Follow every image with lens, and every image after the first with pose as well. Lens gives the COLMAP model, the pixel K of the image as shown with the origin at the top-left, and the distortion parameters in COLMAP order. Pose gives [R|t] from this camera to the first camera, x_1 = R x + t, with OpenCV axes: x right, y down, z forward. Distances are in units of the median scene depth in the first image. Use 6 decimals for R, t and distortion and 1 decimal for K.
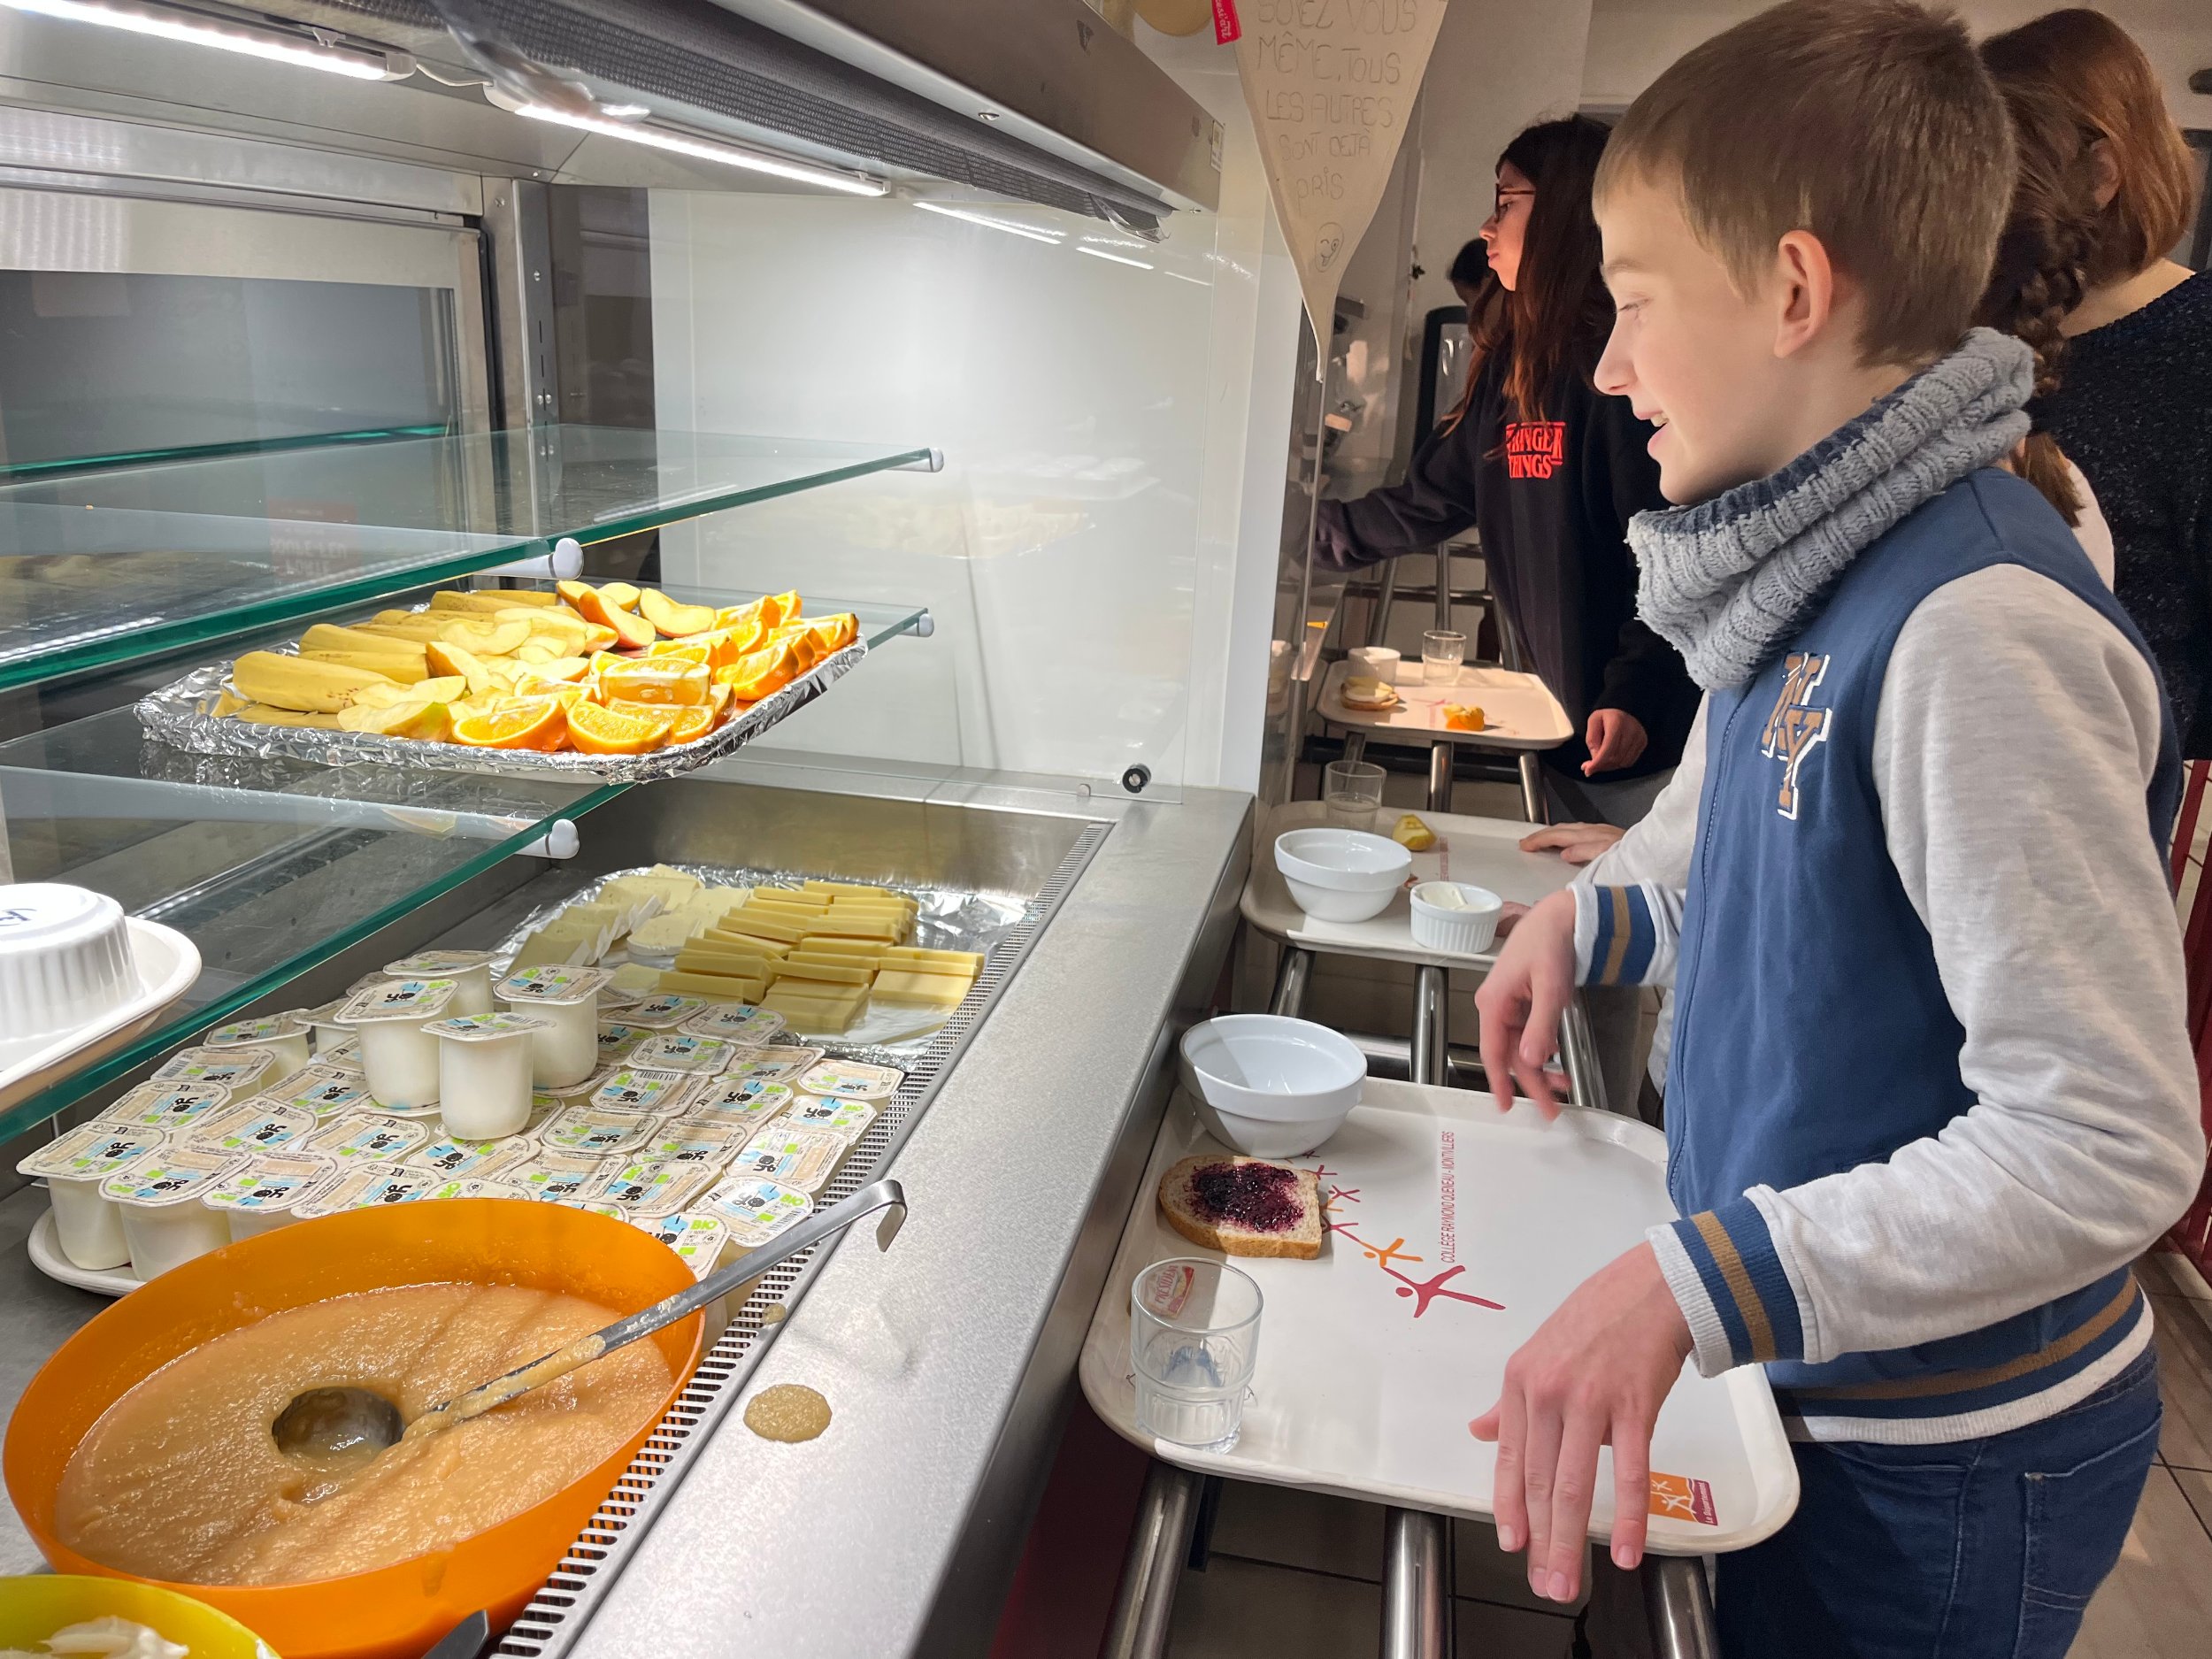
lens RADIAL K [[1708.6, 0, 1113.1], [0, 1708.6, 832.6], [0, 0, 1]] dist [0.078386, -0.118948]
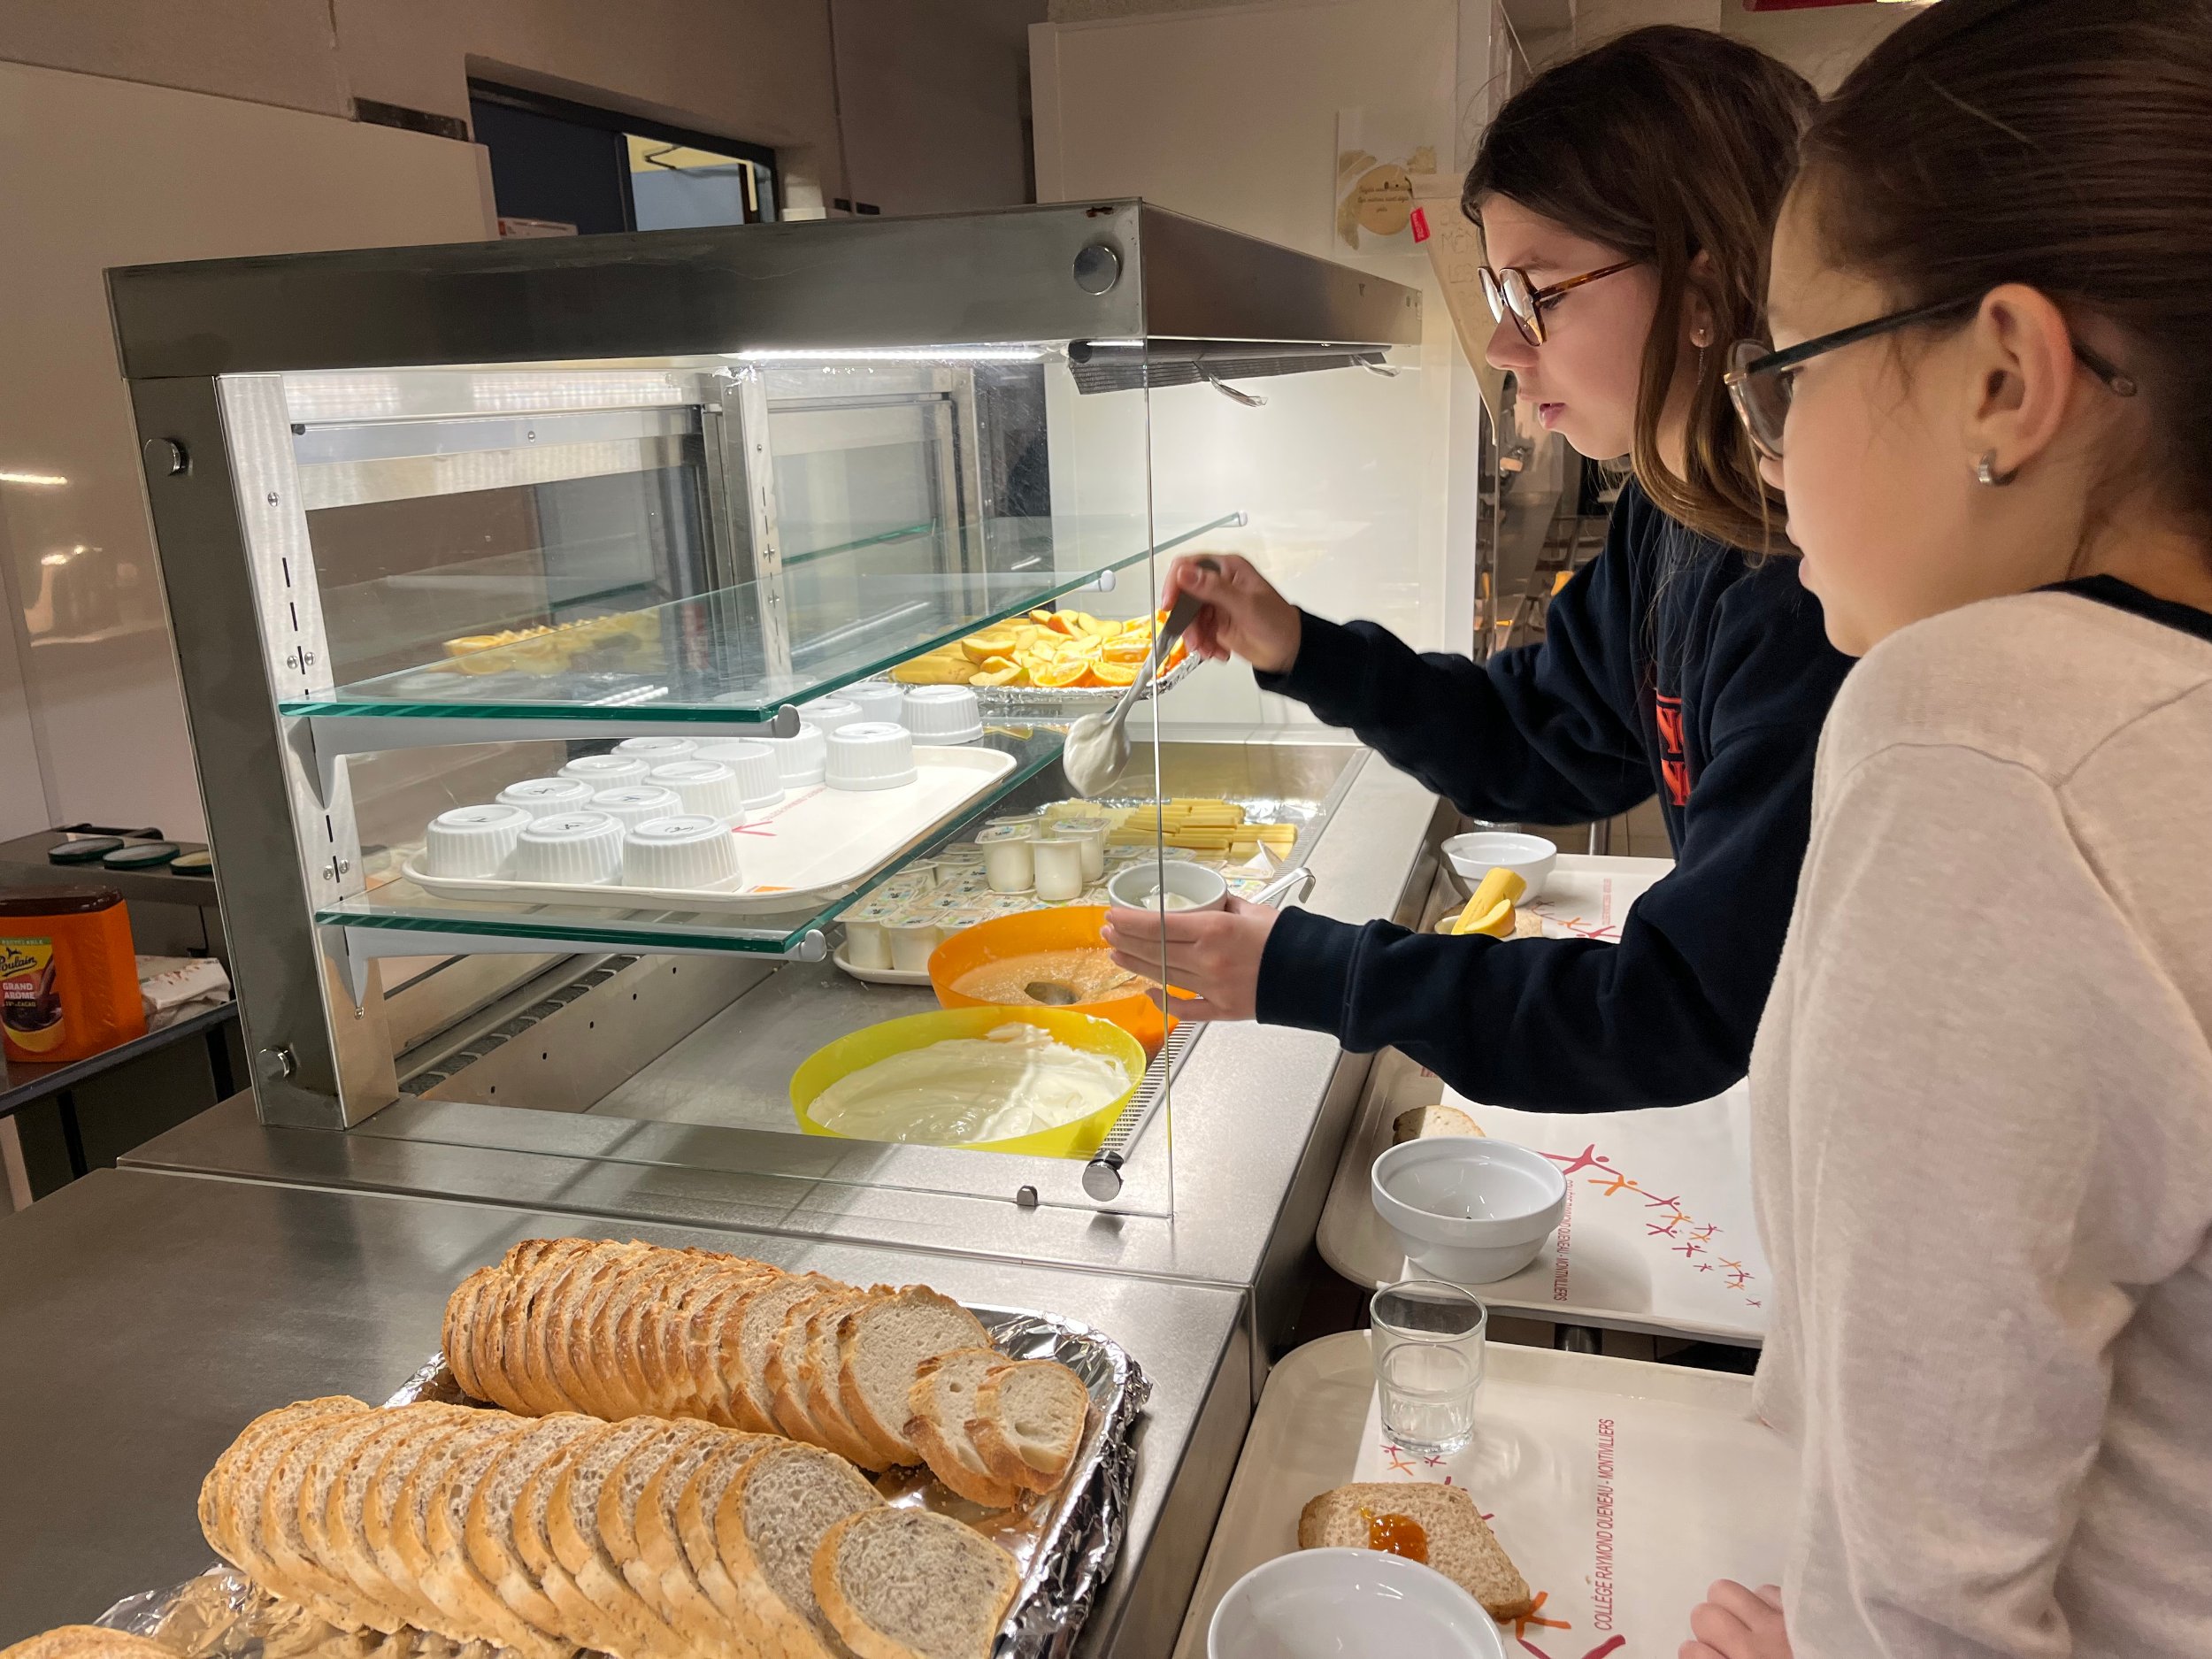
lens RADIAL K [[1708.6, 0, 1091.1], [0, 1708.6, 829.9], [0, 0, 1]] dist [0.078386, -0.118948]
pose [[0.990539, -0.062181, -0.122339, -0.073664], [0.057430, 0.997466, -0.041987, 0.129071], [0.124640, 0.034564, 0.991600, -0.582390]]
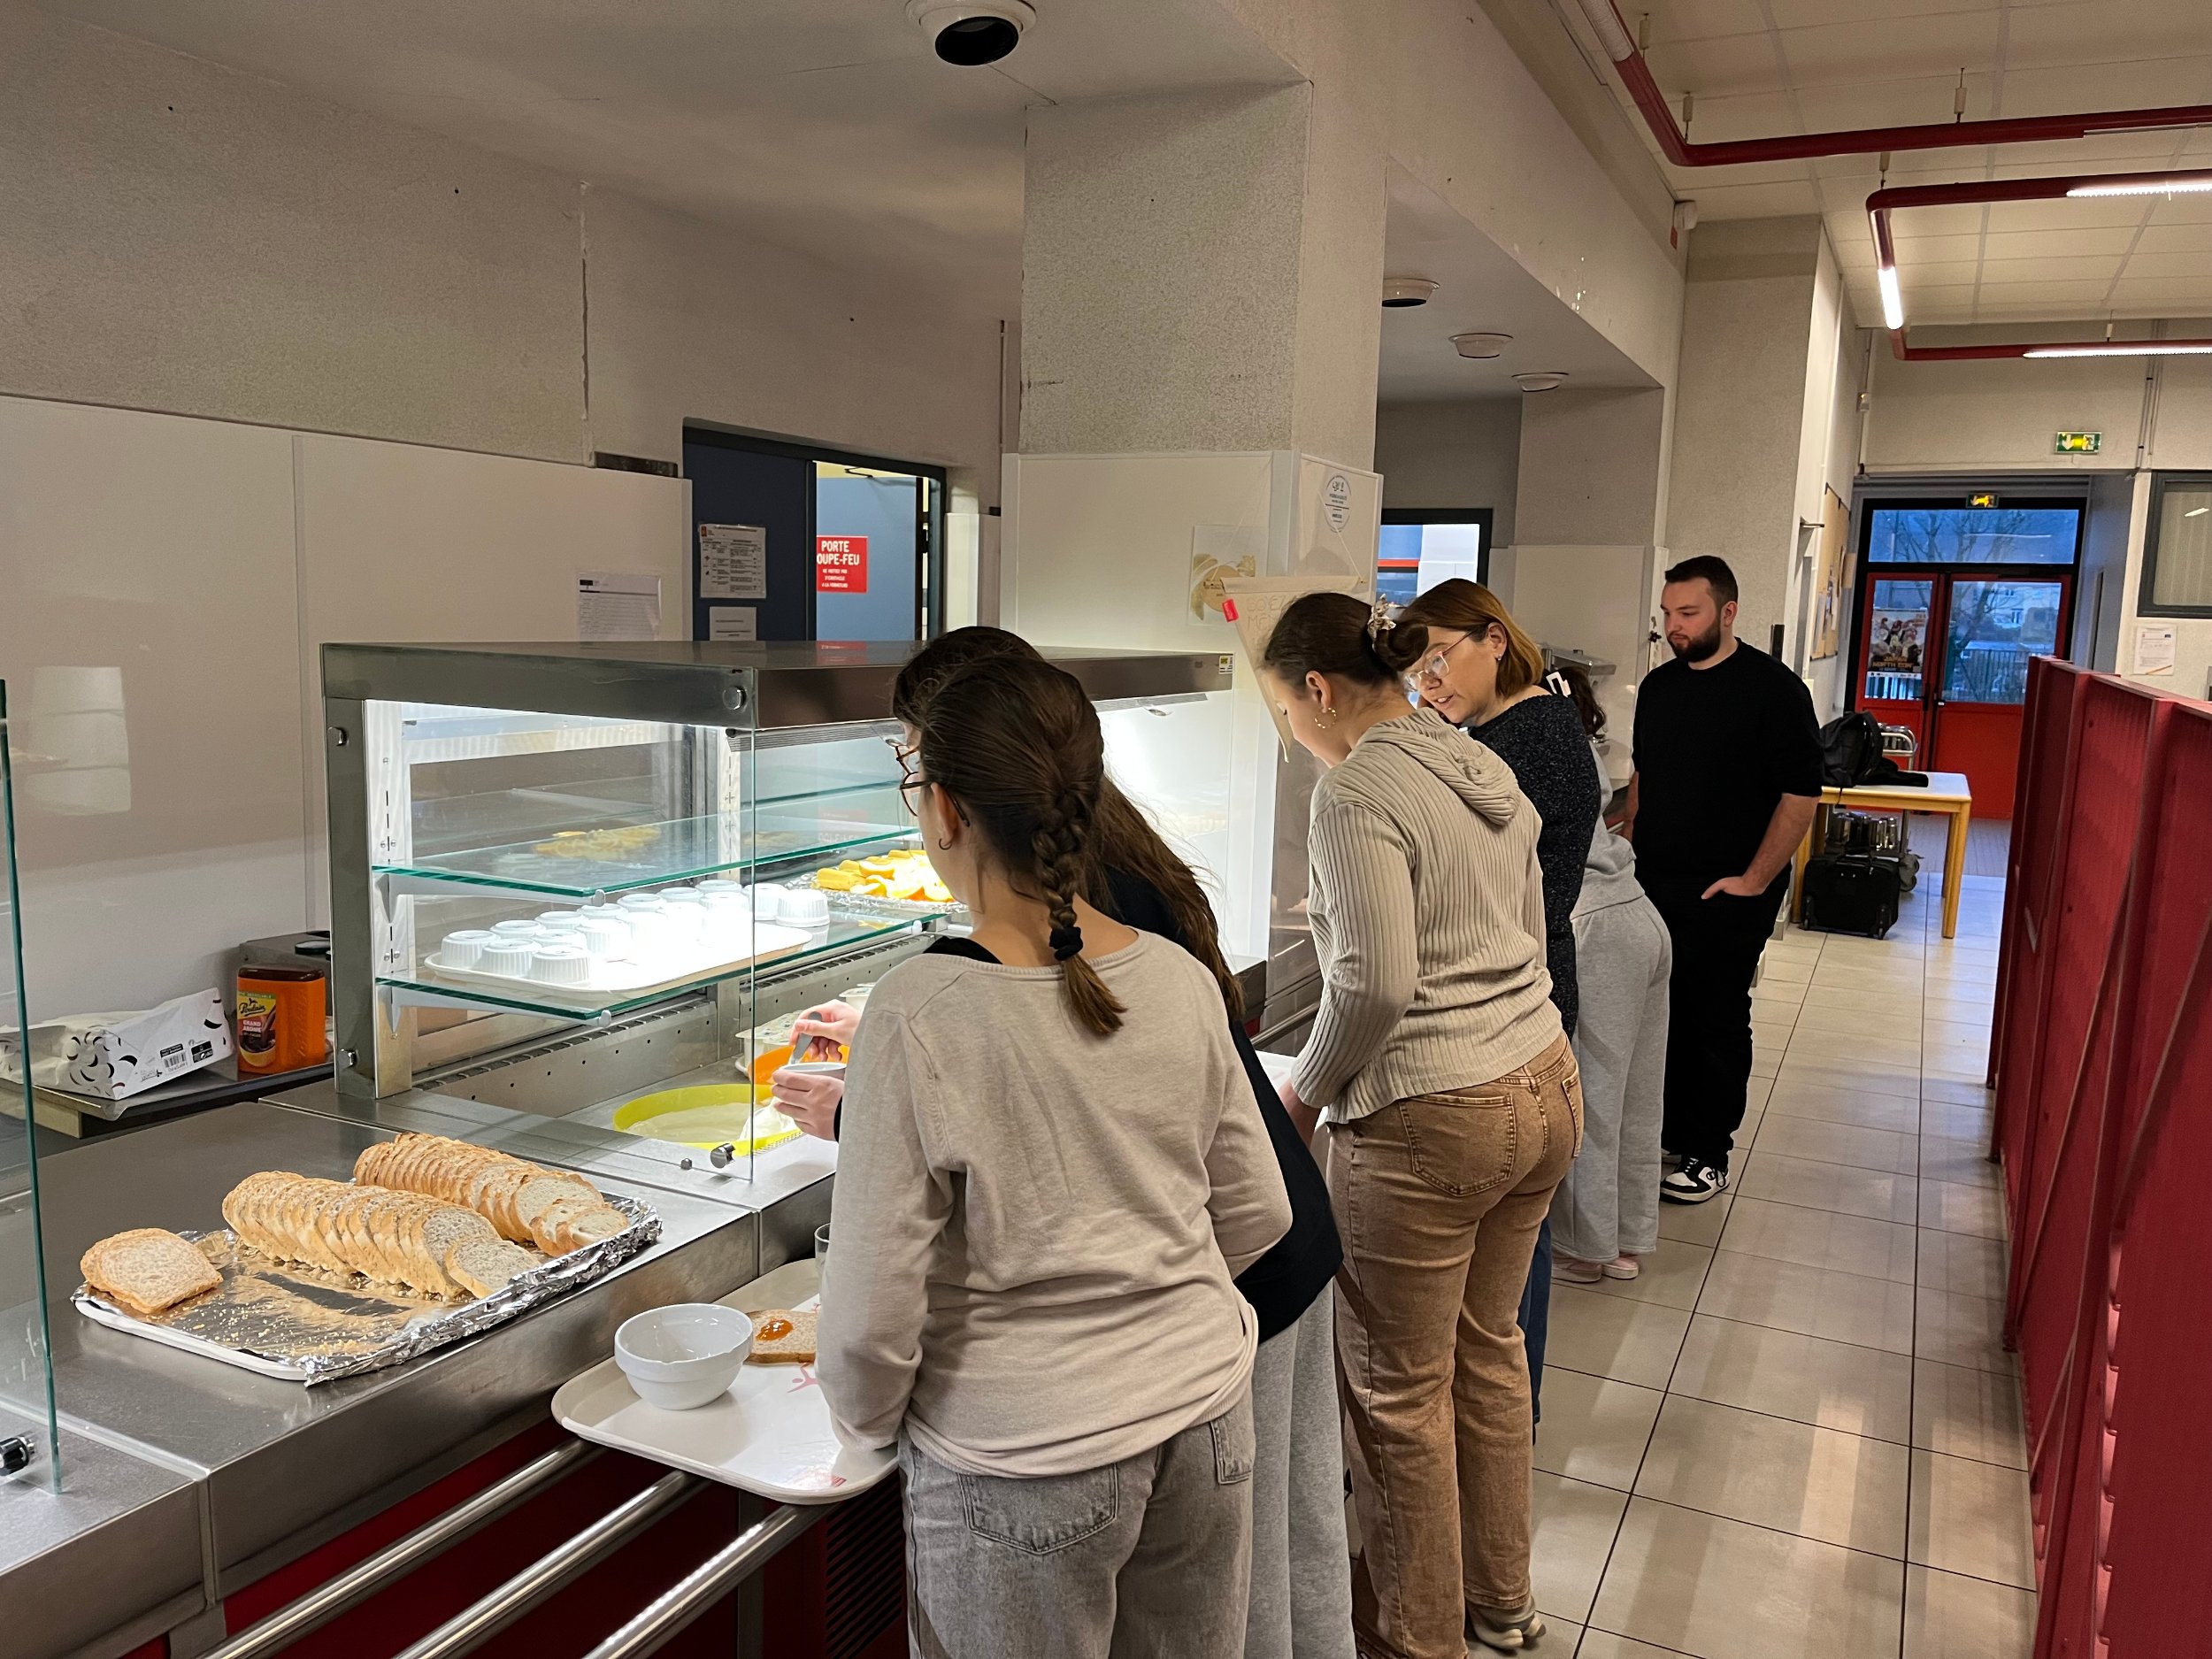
lens RADIAL K [[1708.6, 0, 1105.1], [0, 1708.6, 819.9], [0, 0, 1]] dist [0.078386, -0.118948]
pose [[0.962866, 0.011235, -0.269744, 0.515087], [-0.059744, 0.983230, -0.172306, 0.203409], [0.263285, 0.182023, 0.947390, -1.141758]]
